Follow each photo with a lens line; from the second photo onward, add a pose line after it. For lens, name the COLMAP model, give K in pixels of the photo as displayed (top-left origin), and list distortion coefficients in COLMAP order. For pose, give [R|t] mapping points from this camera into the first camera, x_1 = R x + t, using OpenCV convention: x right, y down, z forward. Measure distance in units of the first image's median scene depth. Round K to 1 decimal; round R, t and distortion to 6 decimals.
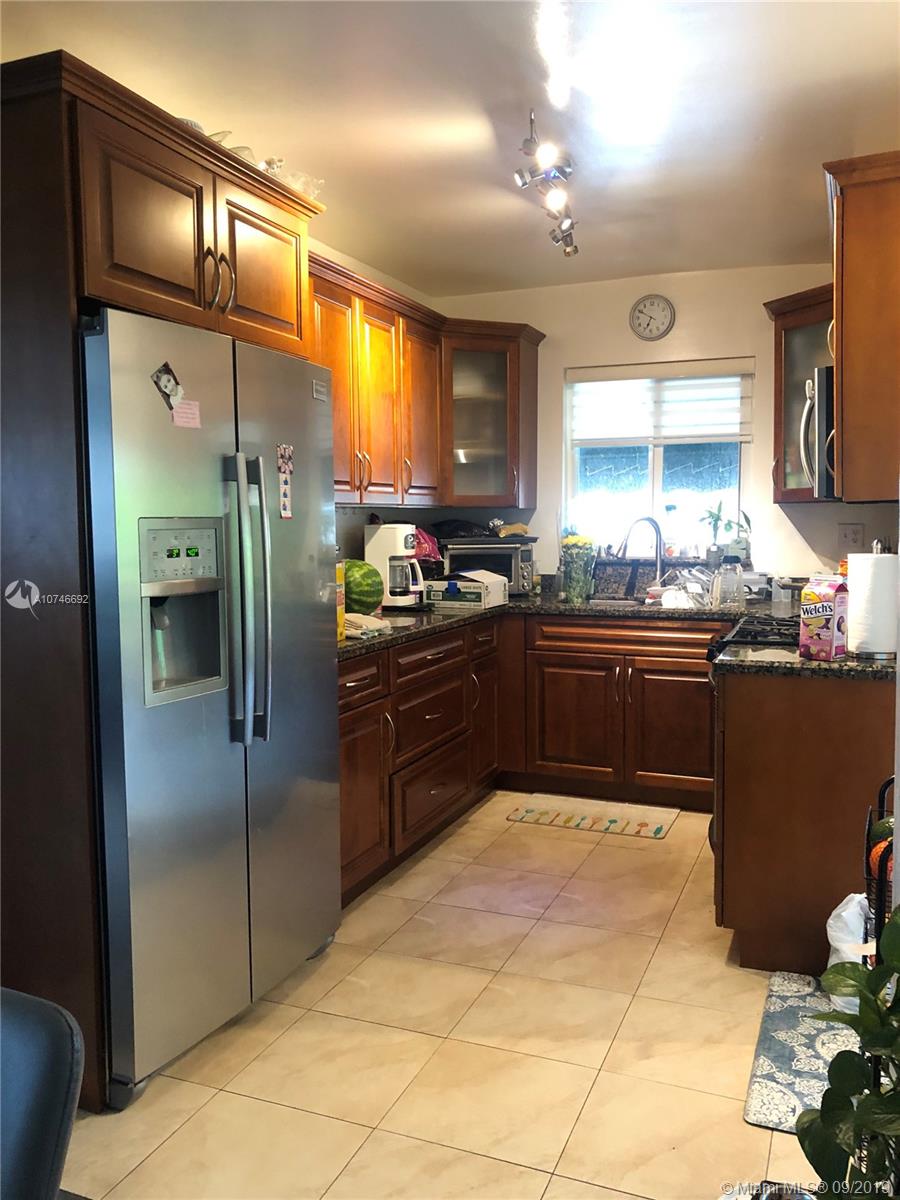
lens RADIAL K [[984.7, 0, 450.0], [0, 984.7, 600.0], [0, 0, 1]] dist [0.003969, 0.002993]
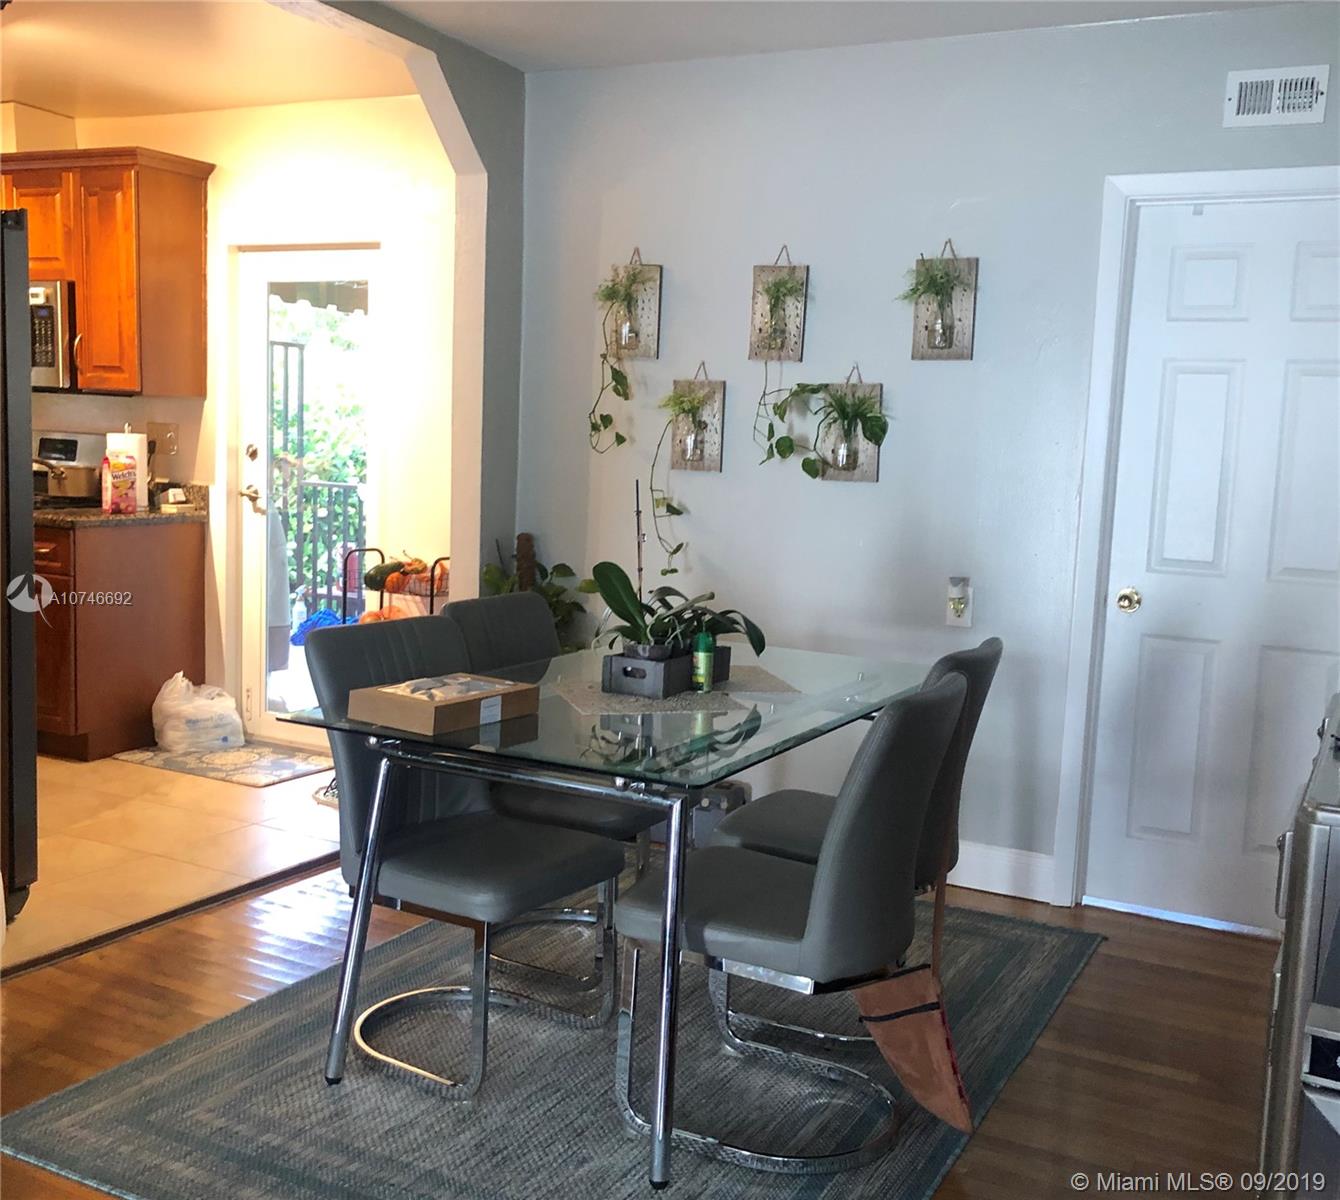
lens RADIAL K [[1415.4, 0, 670.0], [0, 1415.4, 600.0], [0, 0, 1]] dist [0.000700, 0.000669]
pose [[0.096000, -0.101297, 0.990214, -1.590147], [0.036806, 0.994489, 0.098166, 0.017980], [-0.994701, 0.027022, 0.099199, 0.079962]]
